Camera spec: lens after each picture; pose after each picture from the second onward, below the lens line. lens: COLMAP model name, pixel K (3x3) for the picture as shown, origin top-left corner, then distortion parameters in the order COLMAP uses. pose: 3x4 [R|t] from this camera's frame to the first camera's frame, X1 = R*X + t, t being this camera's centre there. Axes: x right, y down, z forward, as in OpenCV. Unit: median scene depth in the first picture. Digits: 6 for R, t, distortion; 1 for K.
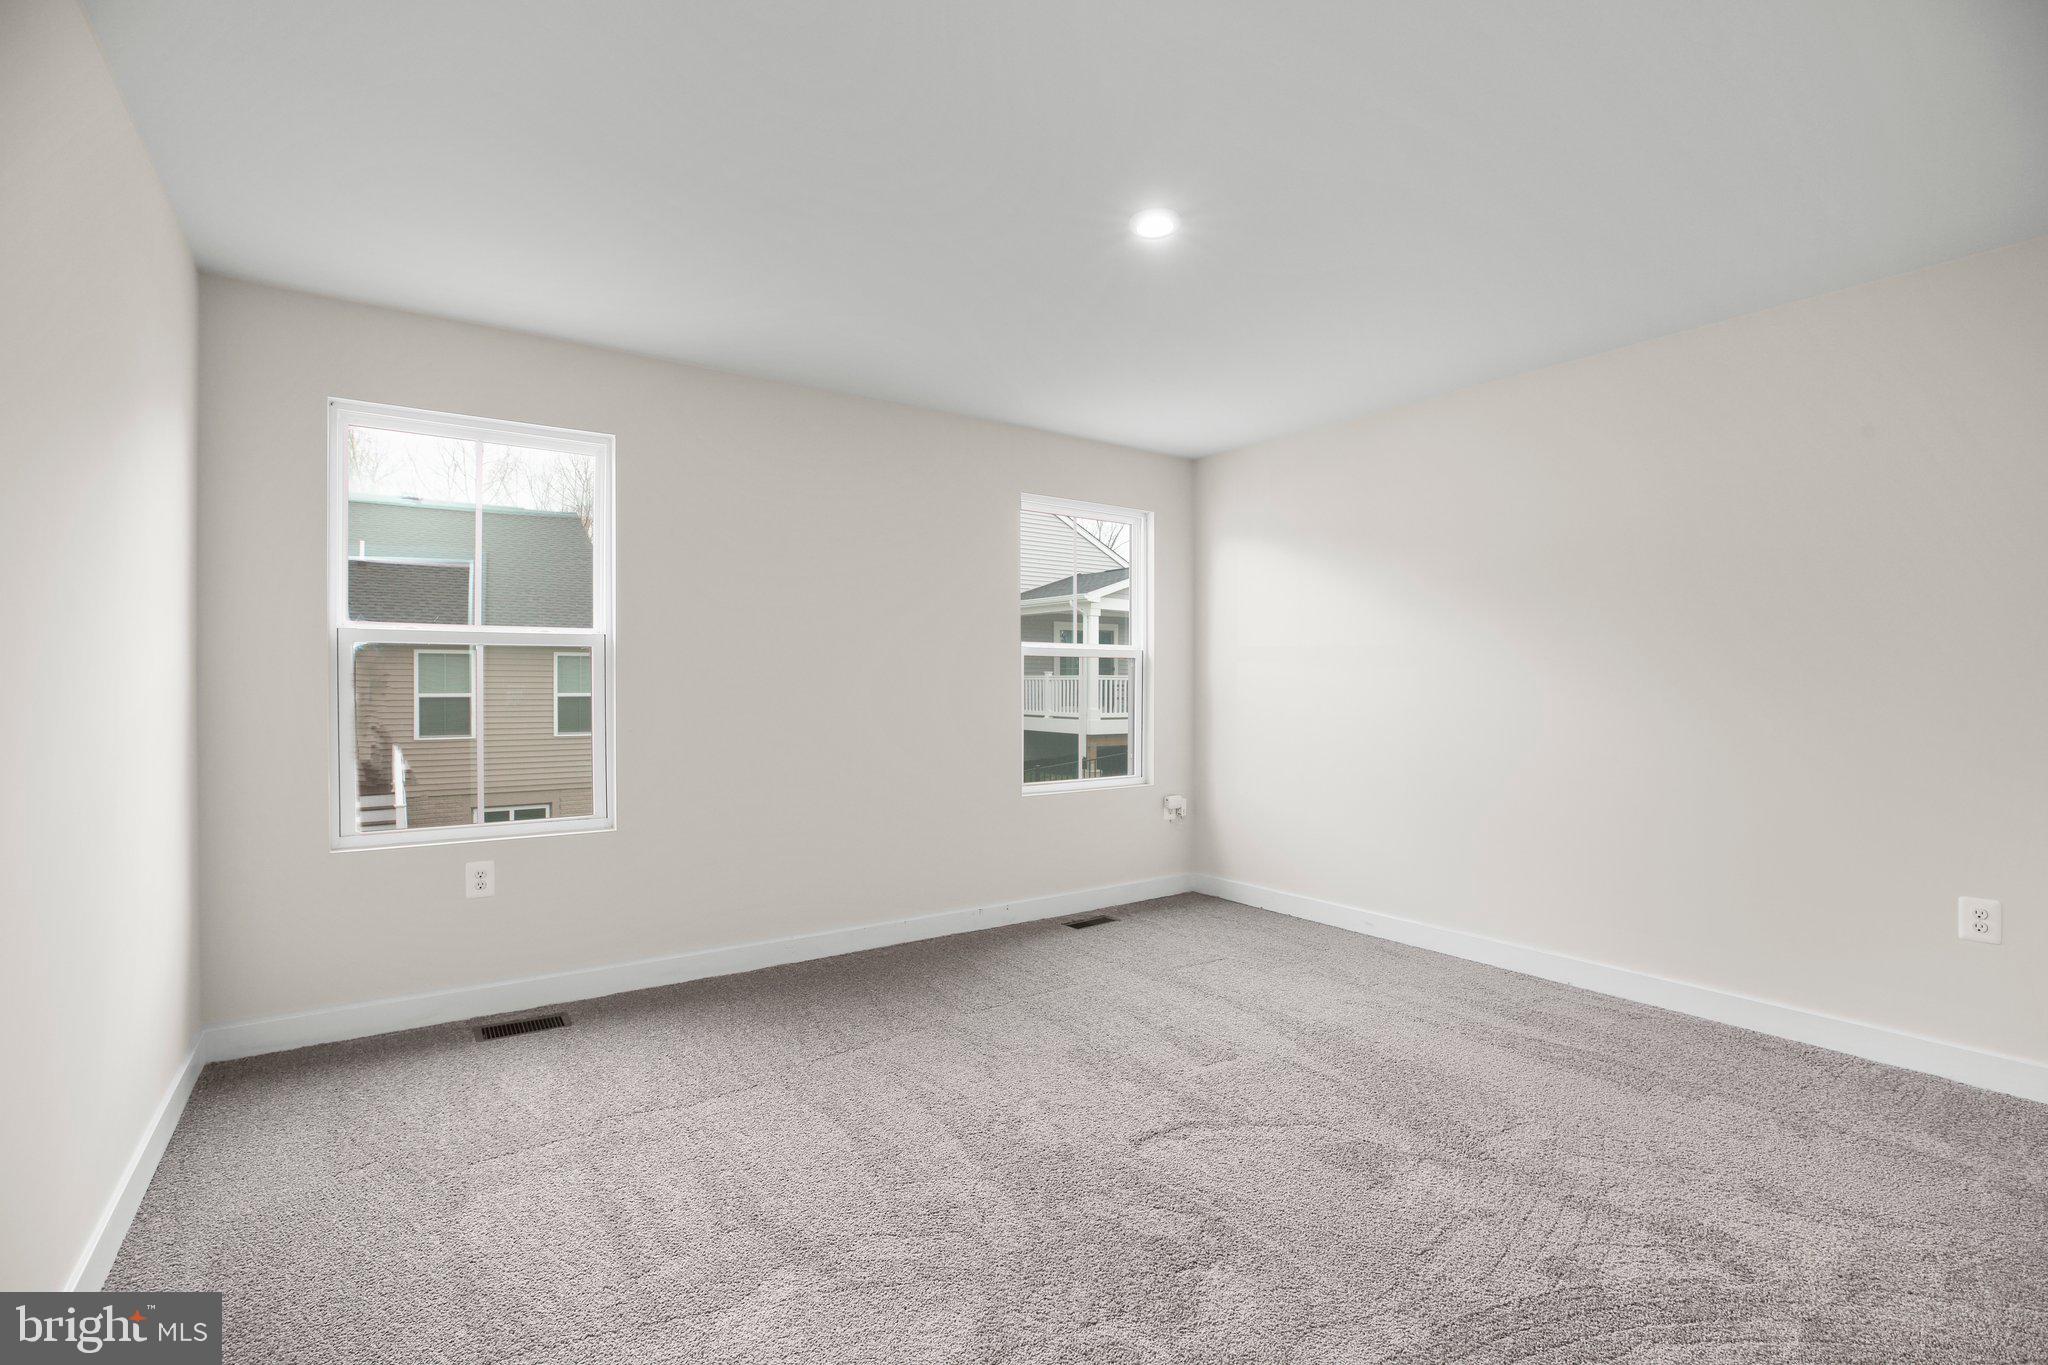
lens RADIAL K [[943.5, 0, 1031.9], [0, 943.5, 668.5], [0, 0, 1]] dist [-0.030632, 0.002641]
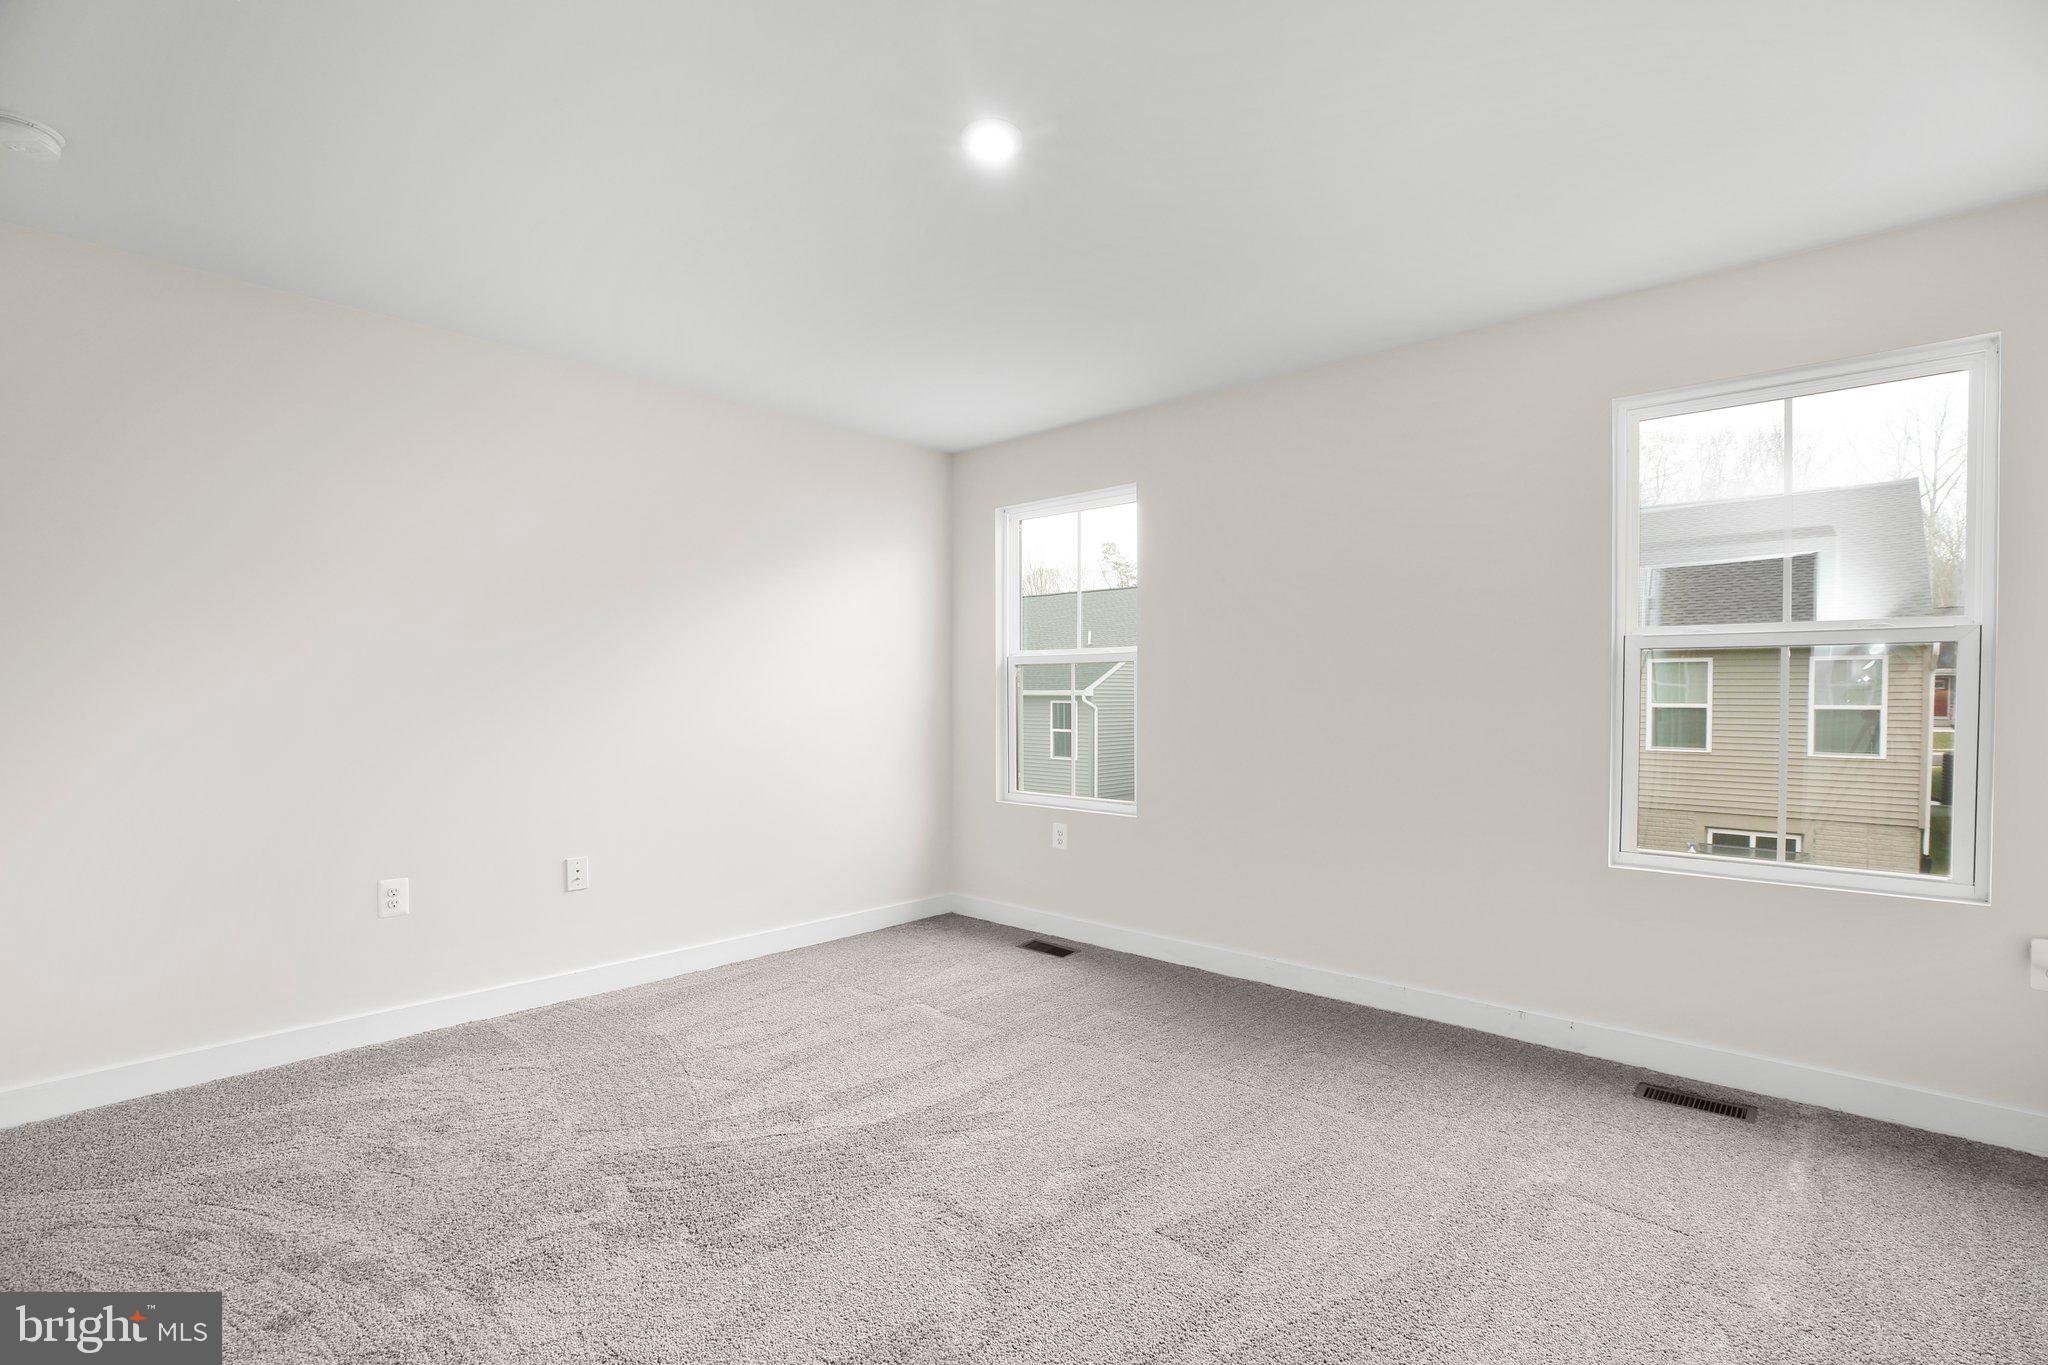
lens RADIAL K [[943.5, 0, 1021.6], [0, 943.5, 696.0], [0, 0, 1]] dist [-0.030632, 0.002641]
pose [[0.216357, 0.005419, -0.976299, 0.157416], [0.012886, 0.999882, 0.008406, 0.001937], [0.976229, -0.014400, 0.216262, 0.138623]]
